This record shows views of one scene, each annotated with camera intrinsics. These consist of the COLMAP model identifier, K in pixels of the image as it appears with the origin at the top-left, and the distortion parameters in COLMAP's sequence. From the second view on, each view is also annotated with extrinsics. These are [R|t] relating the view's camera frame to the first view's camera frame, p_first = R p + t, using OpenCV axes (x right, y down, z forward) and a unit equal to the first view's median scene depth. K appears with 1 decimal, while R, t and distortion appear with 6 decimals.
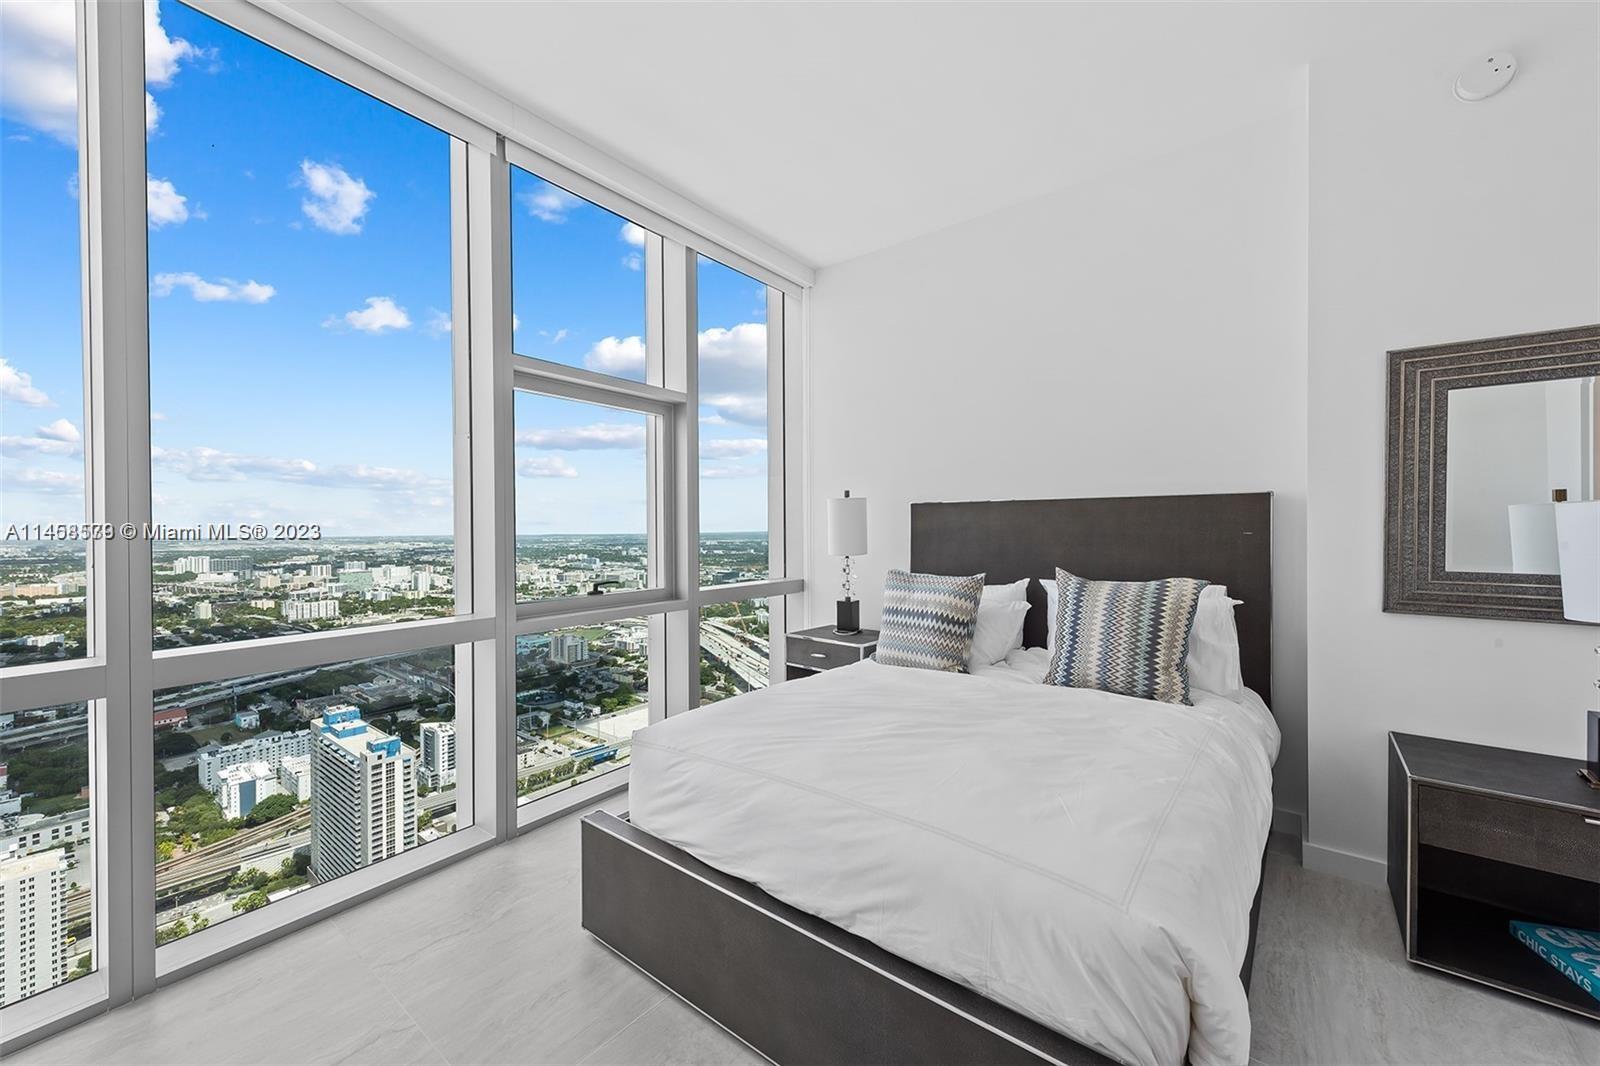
lens RADIAL K [[622.3, 0, 794.7], [0, 622.3, 530.9], [0, 0, 1]] dist [0.013348, -0.003587]
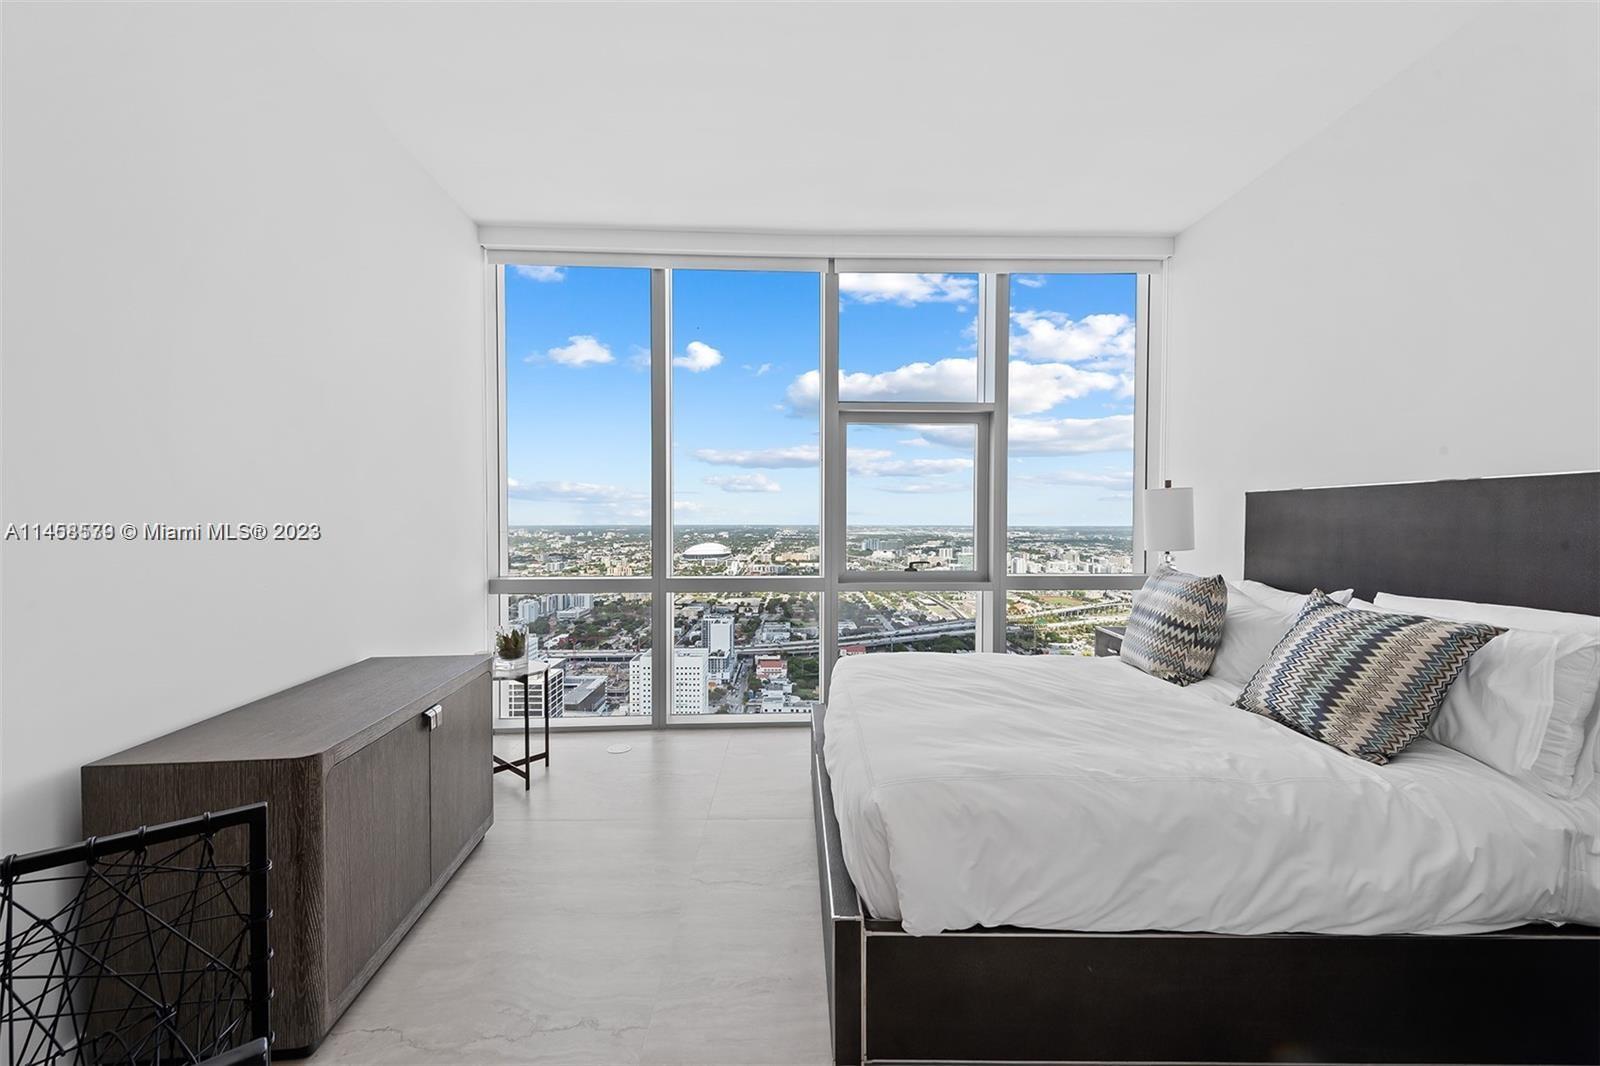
lens RADIAL K [[622.3, 0, 794.7], [0, 622.3, 530.9], [0, 0, 1]] dist [0.013348, -0.003587]
pose [[0.630909, 0.019458, -0.775613, 0.401218], [-0.008298, 0.999798, 0.018333, -0.002801], [0.775813, -0.005131, 0.630942, -0.009687]]
